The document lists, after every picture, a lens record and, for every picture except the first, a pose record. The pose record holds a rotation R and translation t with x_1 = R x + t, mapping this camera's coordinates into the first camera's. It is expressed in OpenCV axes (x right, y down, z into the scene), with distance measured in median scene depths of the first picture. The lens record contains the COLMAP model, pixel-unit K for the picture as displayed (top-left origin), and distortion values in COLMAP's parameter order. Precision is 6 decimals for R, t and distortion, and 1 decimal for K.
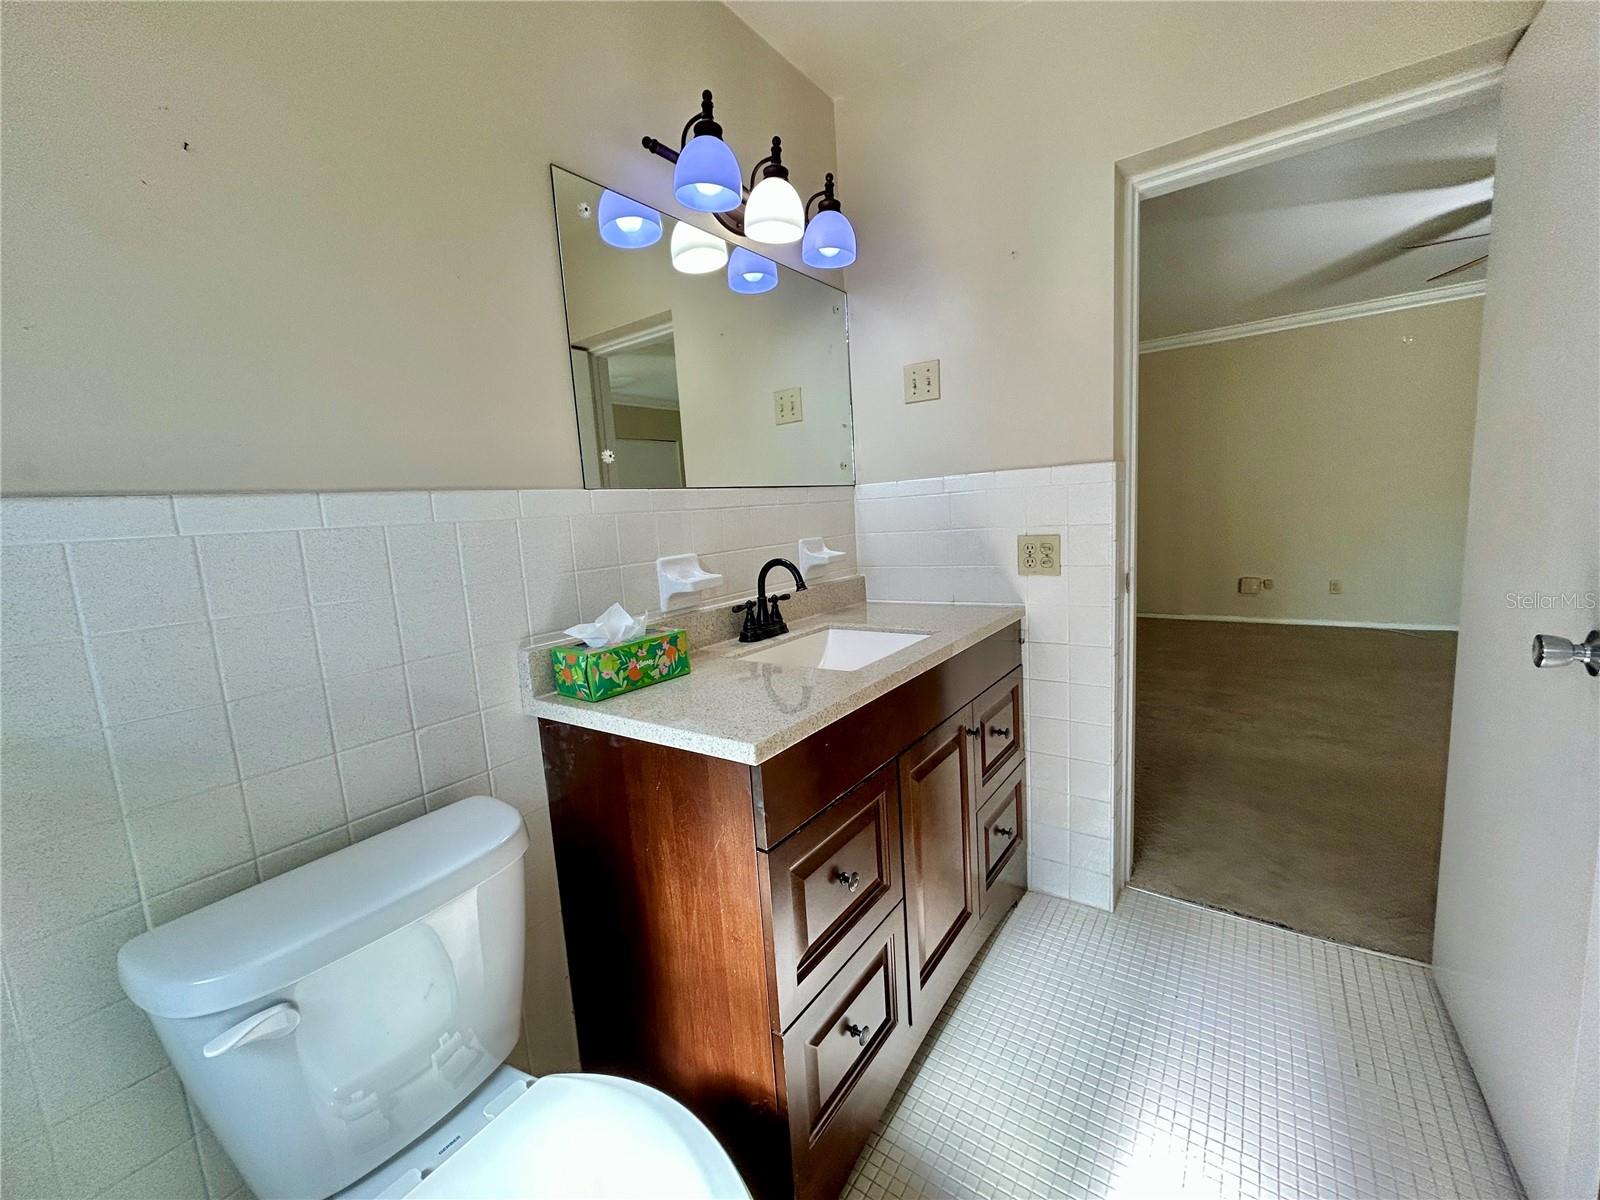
lens RADIAL K [[641.6, 0, 795.5], [0, 641.6, 598.6], [0, 0, 1]] dist [-0.001062, -0.000068]
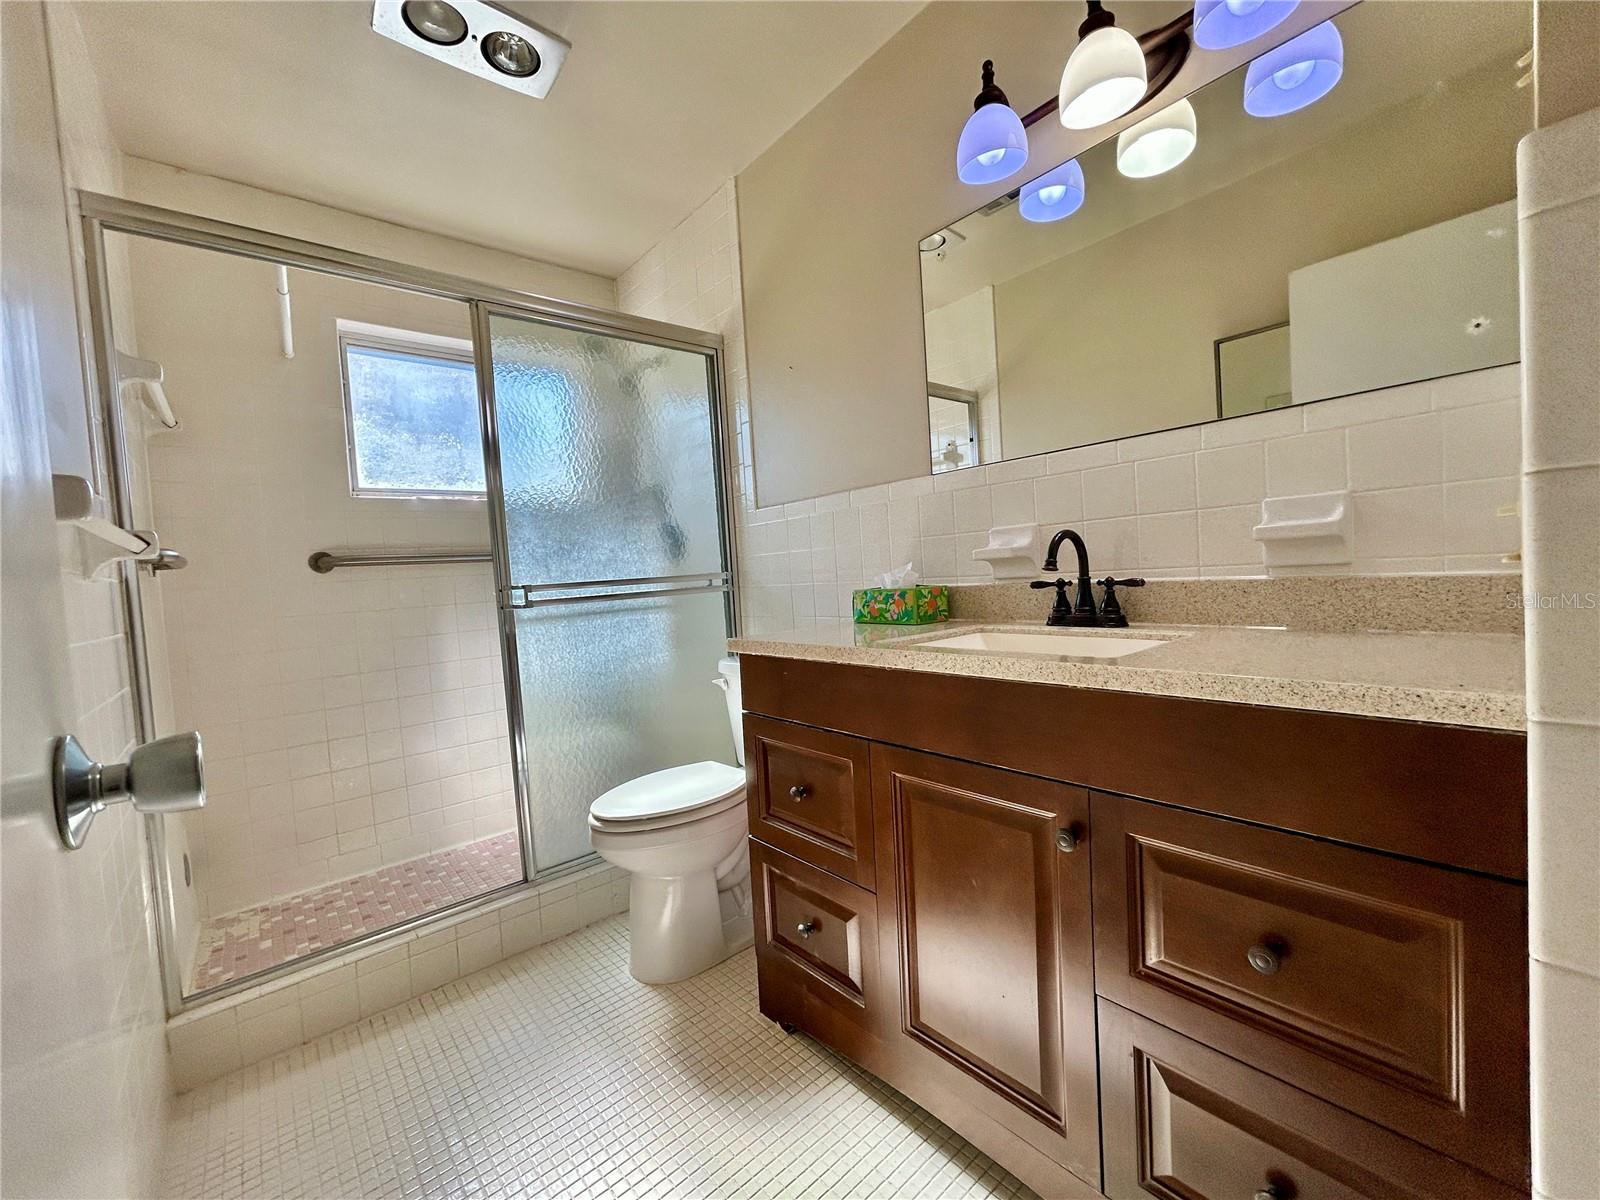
lens RADIAL K [[639.5, 0, 792.4], [0, 639.5, 599.6], [0, 0, 1]] dist [0.001652, -0.000040]
pose [[-0.230623, 0.119821, -0.965638, 1.102268], [-0.057191, 0.989005, 0.136379, -0.085824], [0.971361, 0.086678, -0.221234, 1.103369]]
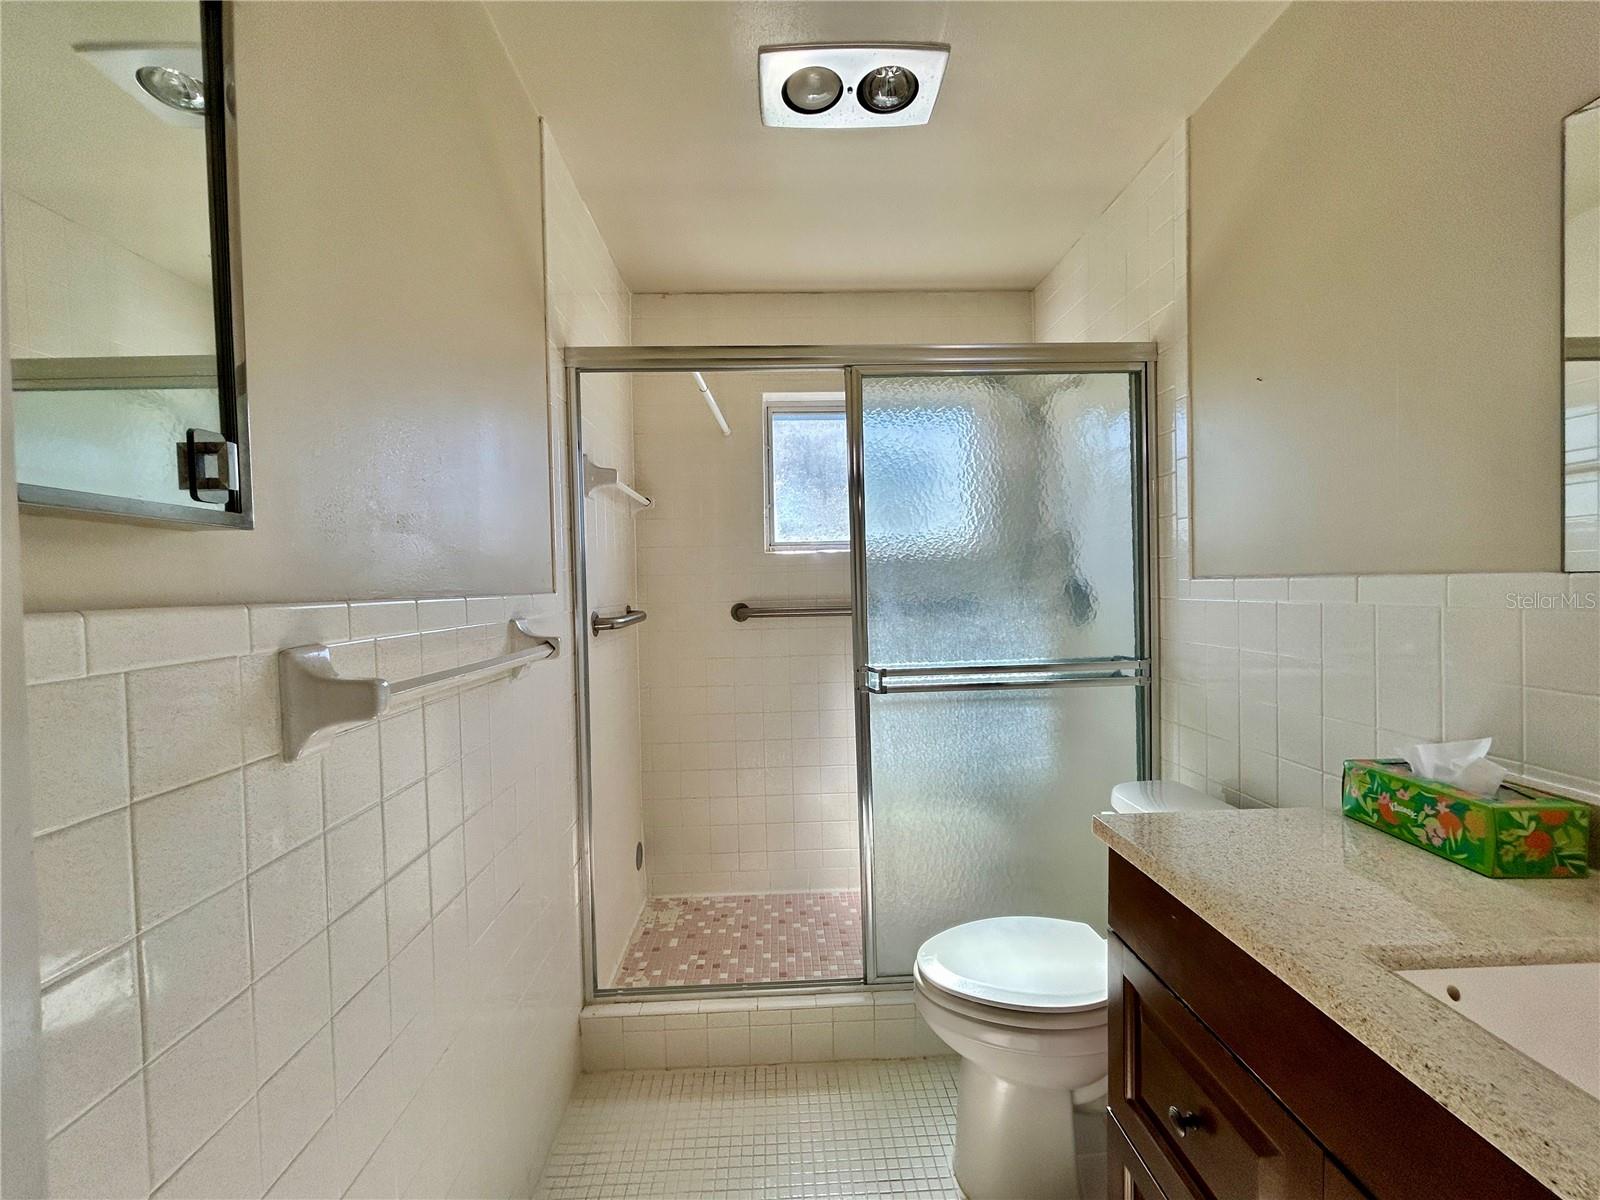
lens RADIAL K [[641.6, 0, 795.5], [0, 641.6, 598.6], [0, 0, 1]] dist [-0.001062, -0.000068]
pose [[-0.785286, 0.093975, -0.611960, 0.763985], [-0.014308, 0.985395, 0.169682, -0.261759], [0.618968, 0.142005, -0.772472, 1.091886]]
